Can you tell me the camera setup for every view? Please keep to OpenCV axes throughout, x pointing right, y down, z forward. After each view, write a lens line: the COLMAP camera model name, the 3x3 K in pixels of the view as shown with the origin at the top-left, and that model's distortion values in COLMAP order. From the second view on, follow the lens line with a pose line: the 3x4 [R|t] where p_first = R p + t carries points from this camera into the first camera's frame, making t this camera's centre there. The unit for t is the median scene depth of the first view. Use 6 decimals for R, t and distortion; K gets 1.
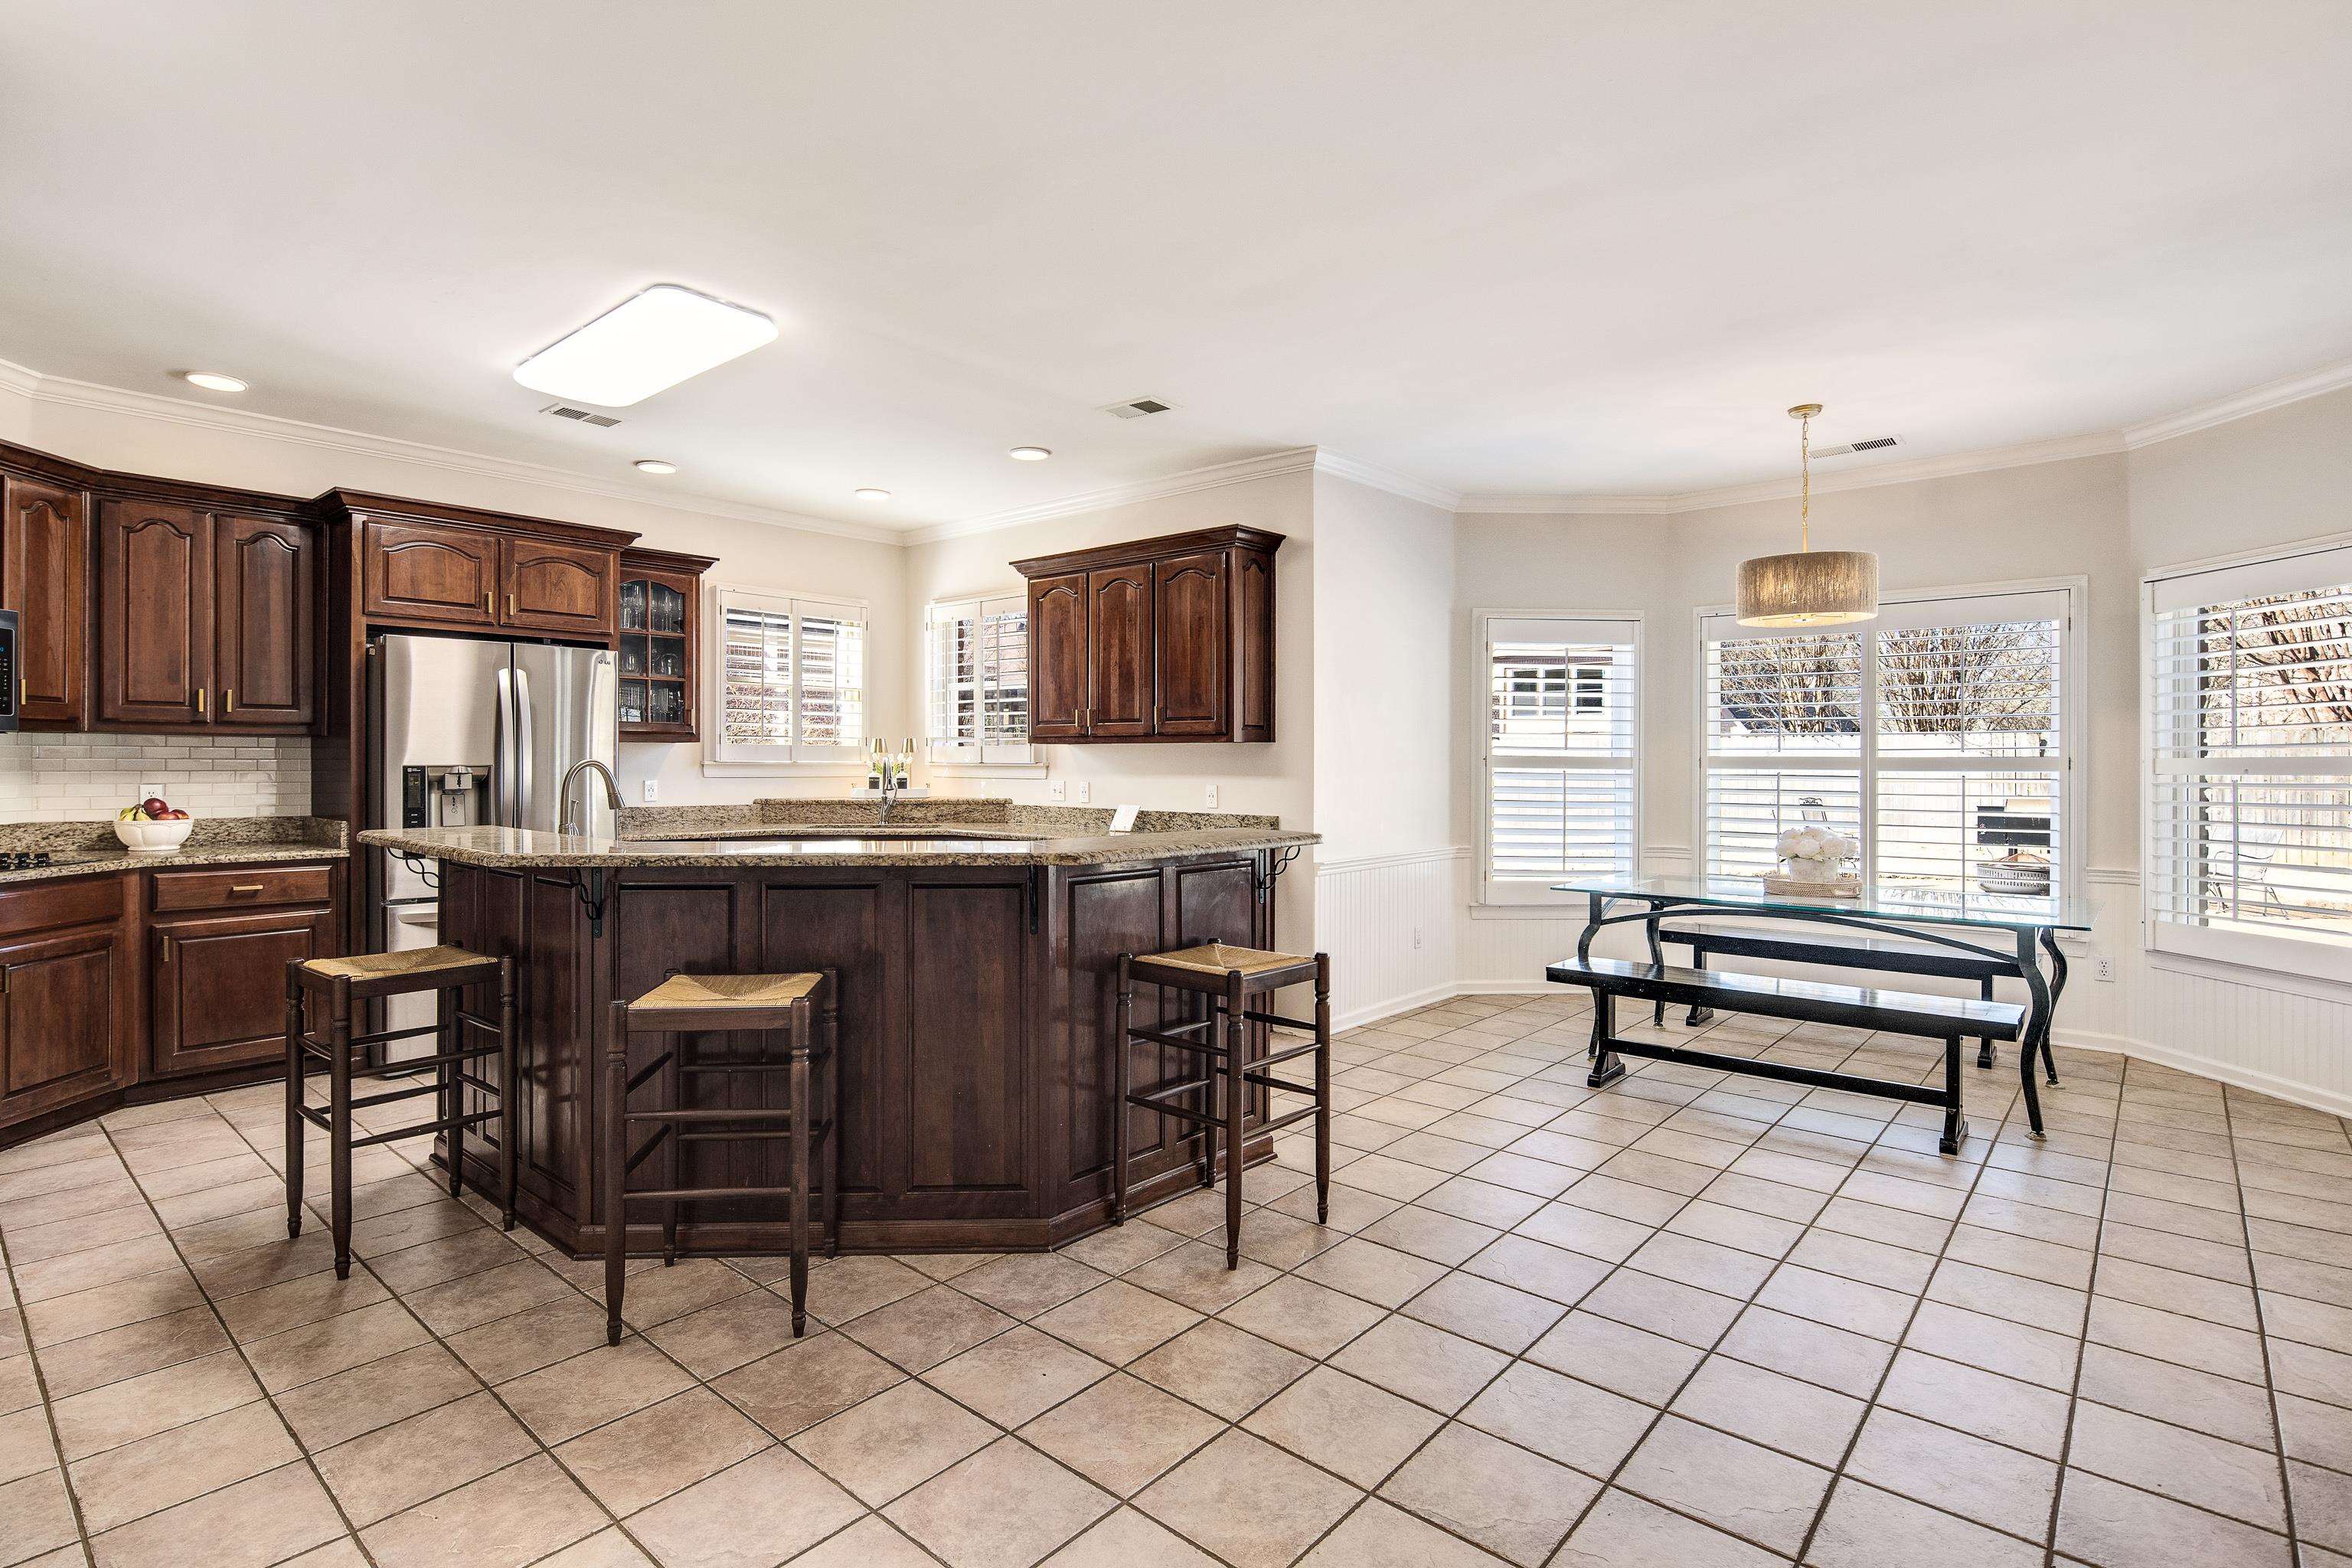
lens RADIAL K [[1132.8, 0, 1168.4], [0, 1132.8, 763.1], [0, 0, 1]] dist [0.006723, -0.006294]
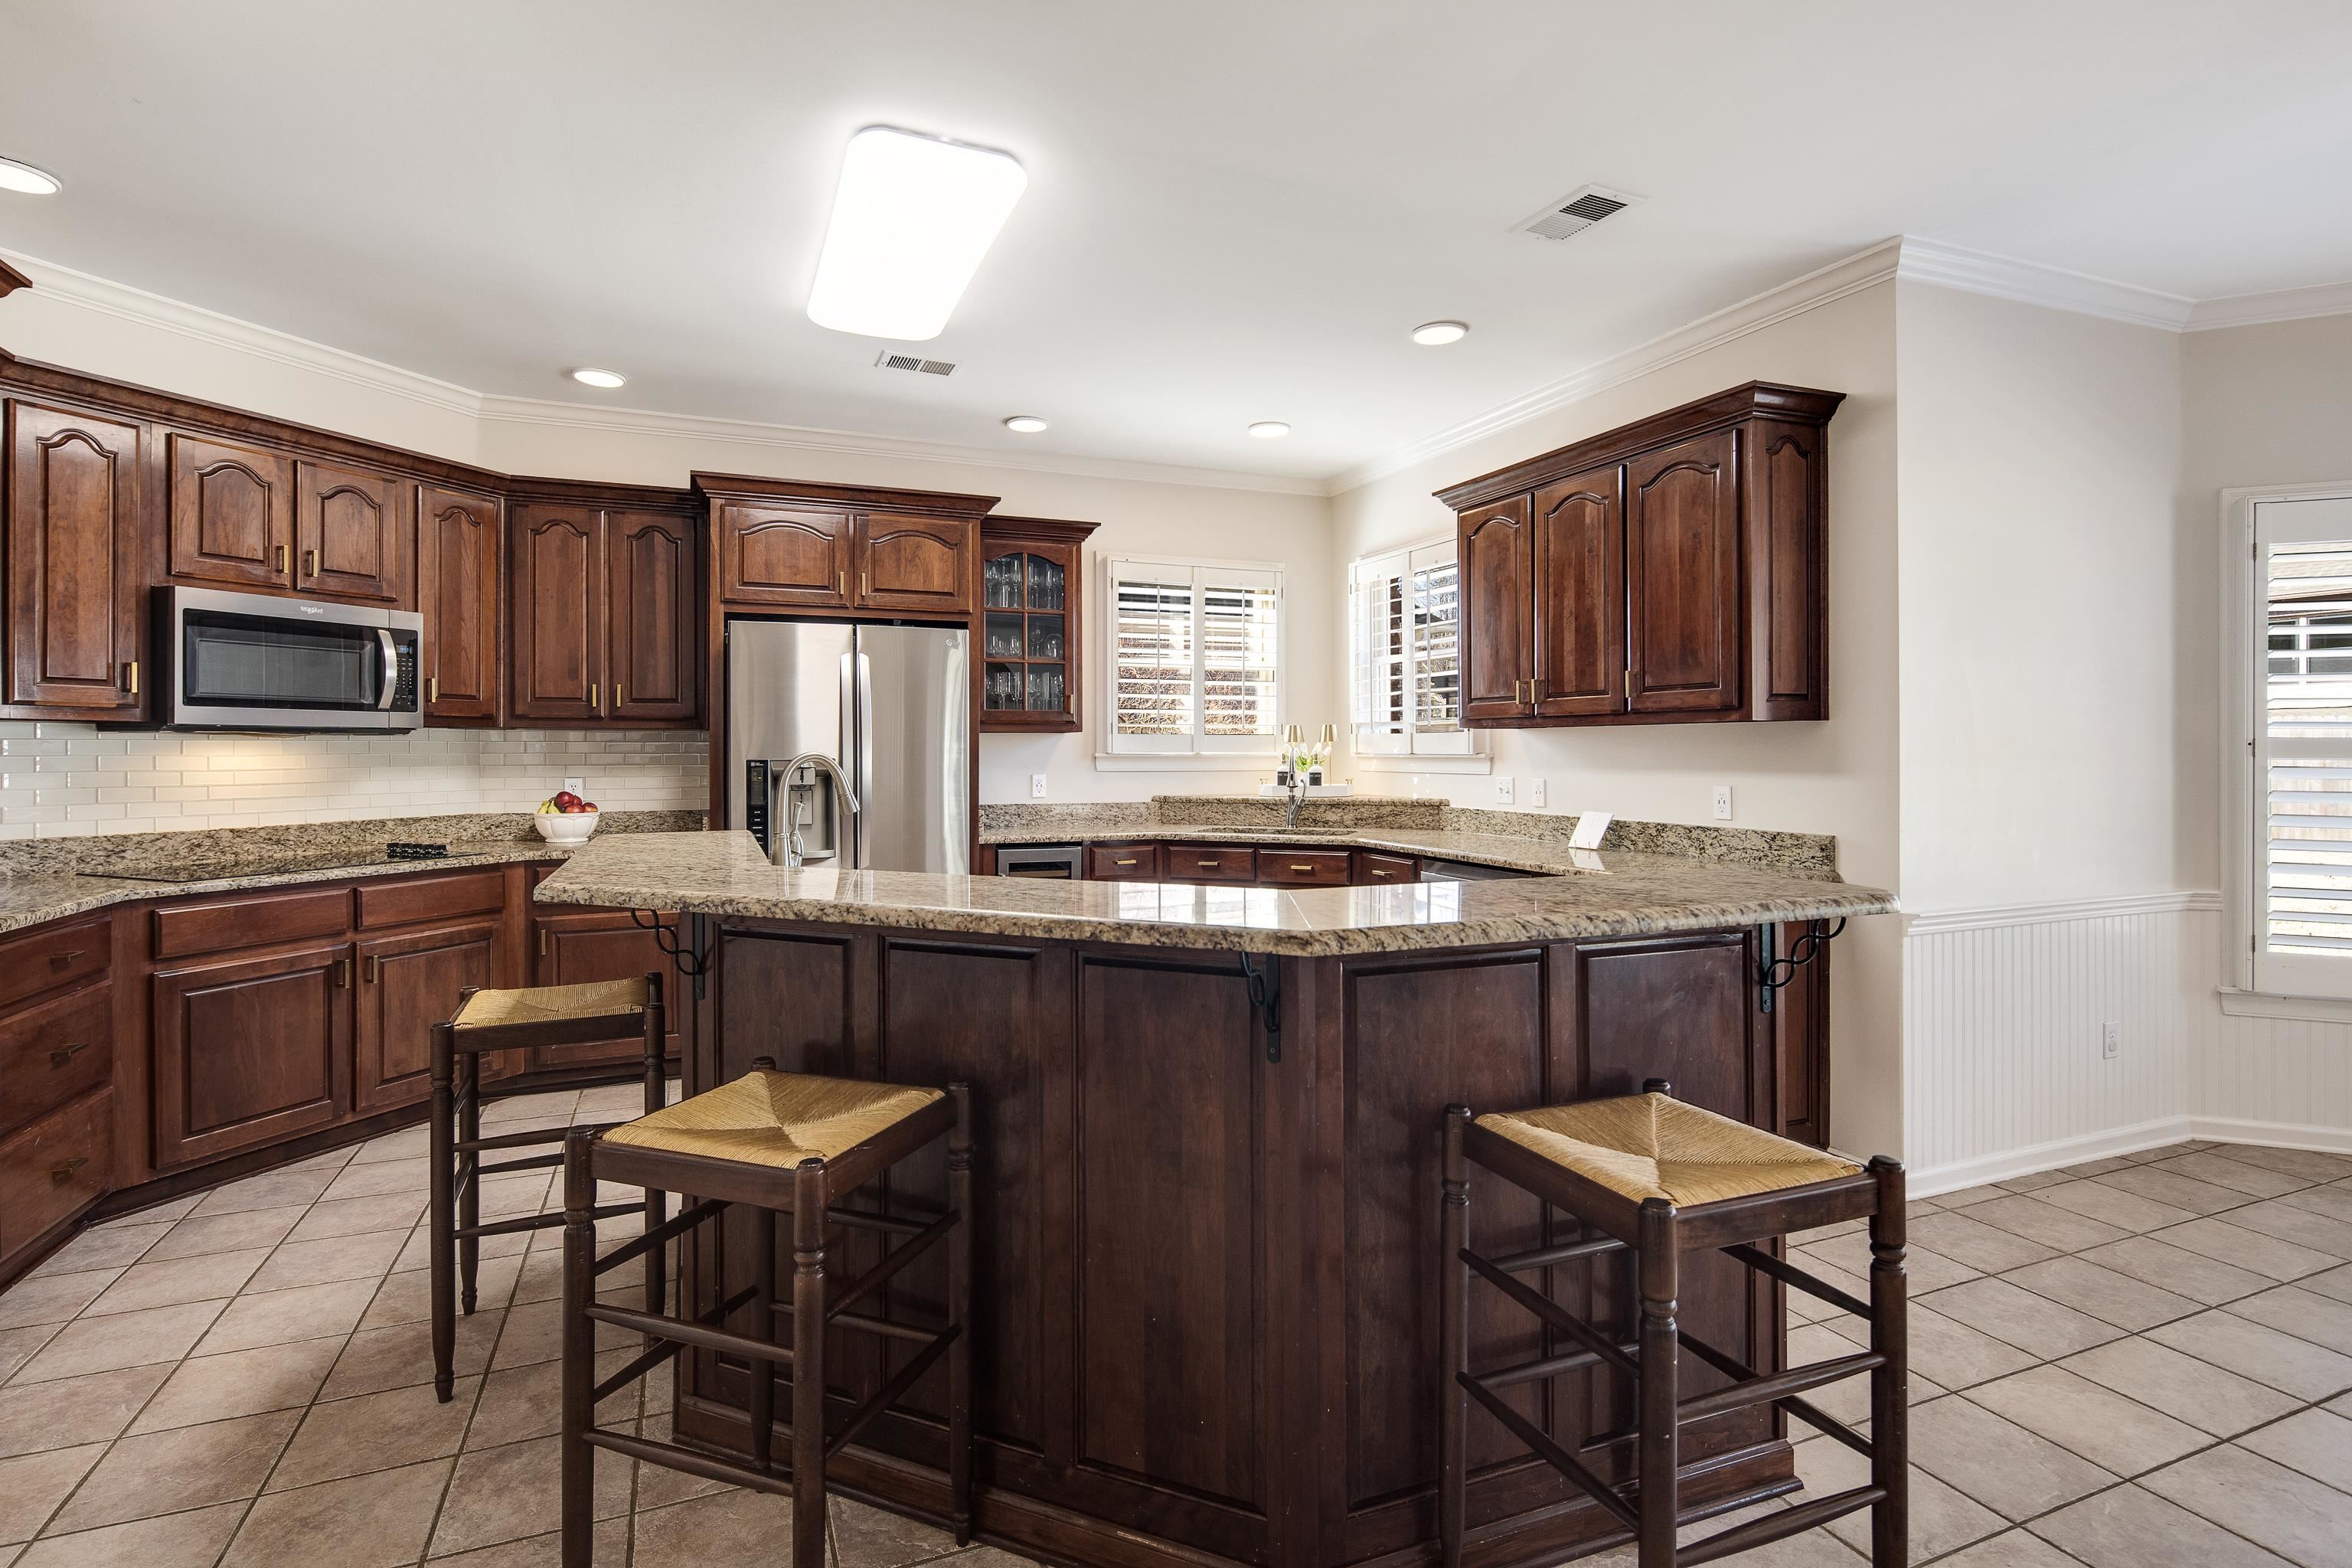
lens RADIAL K [[1132.8, 0, 1167.5], [0, 1132.8, 751.9], [0, 0, 1]] dist [0.006723, -0.006294]
pose [[0.894624, -0.004906, -0.446792, 0.050311], [0.004228, 0.999988, -0.002515, -0.000396], [0.446799, 0.000361, 0.894634, 0.282564]]
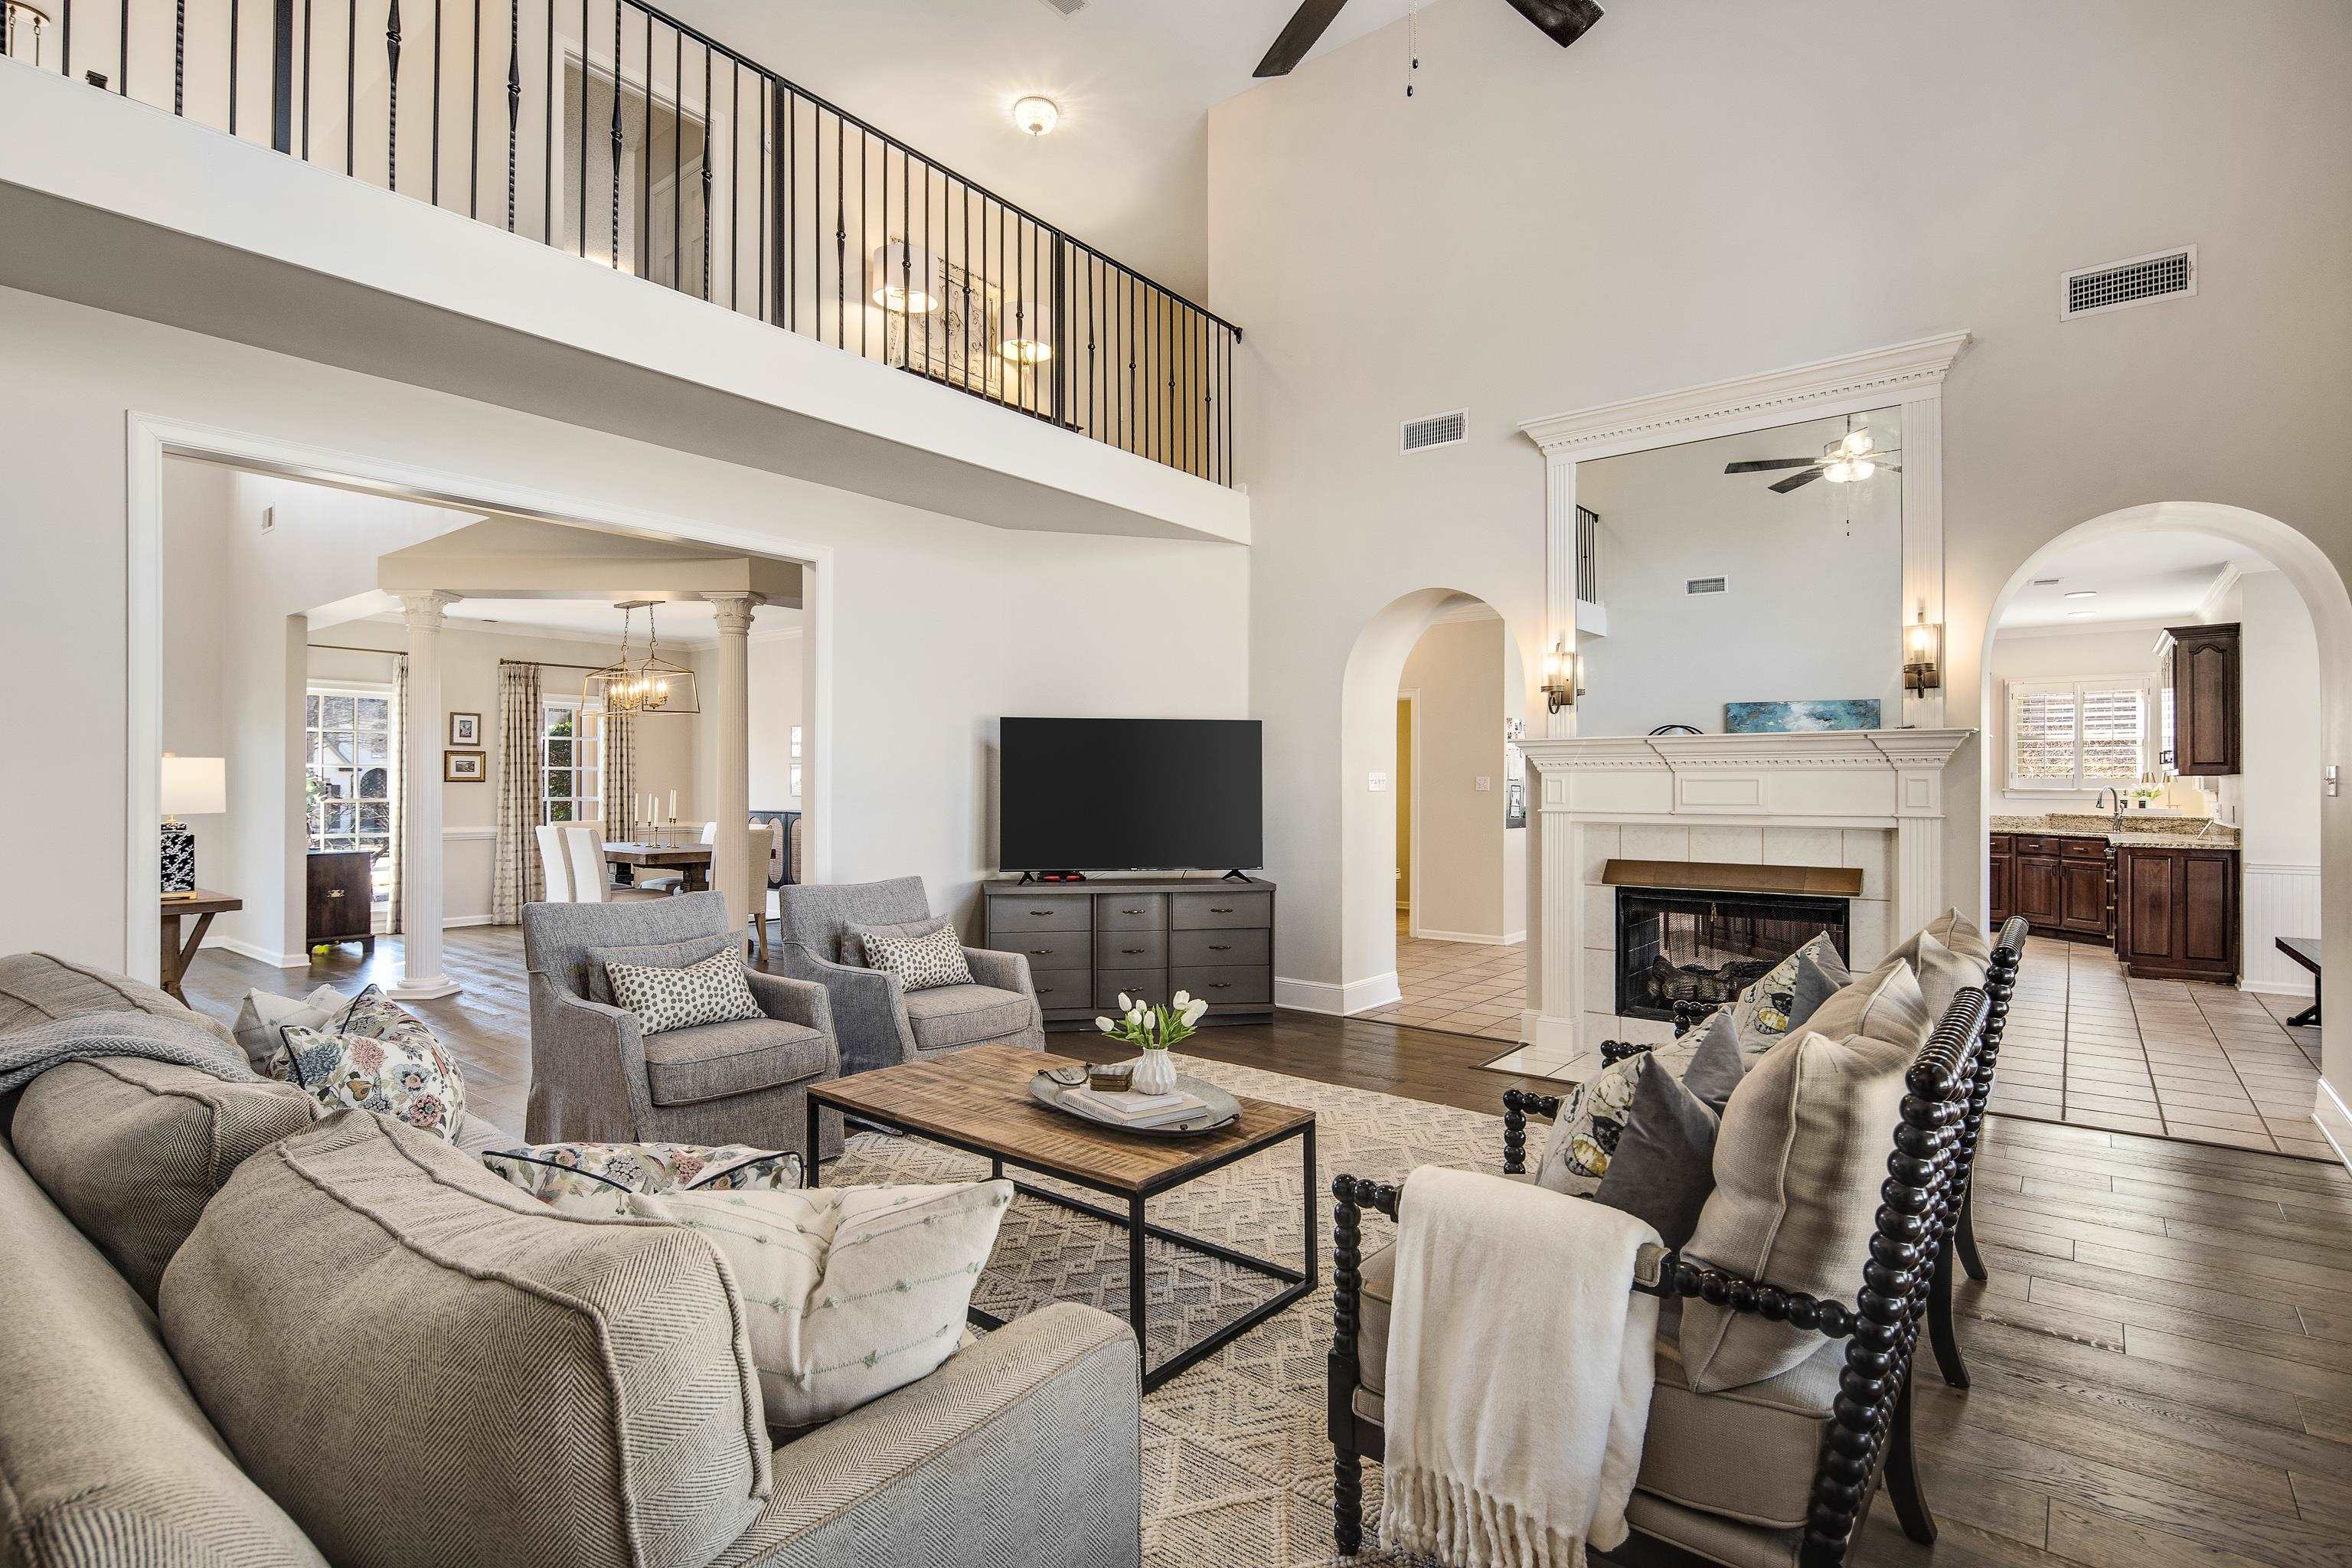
lens RADIAL K [[1132.8, 0, 1184.8], [0, 1132.8, 788.8], [0, 0, 1]] dist [0.006723, -0.006294]
pose [[0.057129, -0.001472, -0.998366, 1.476932], [-0.011927, 0.999927, -0.002157, 0.020715], [0.998296, 0.012031, 0.057108, -0.362215]]
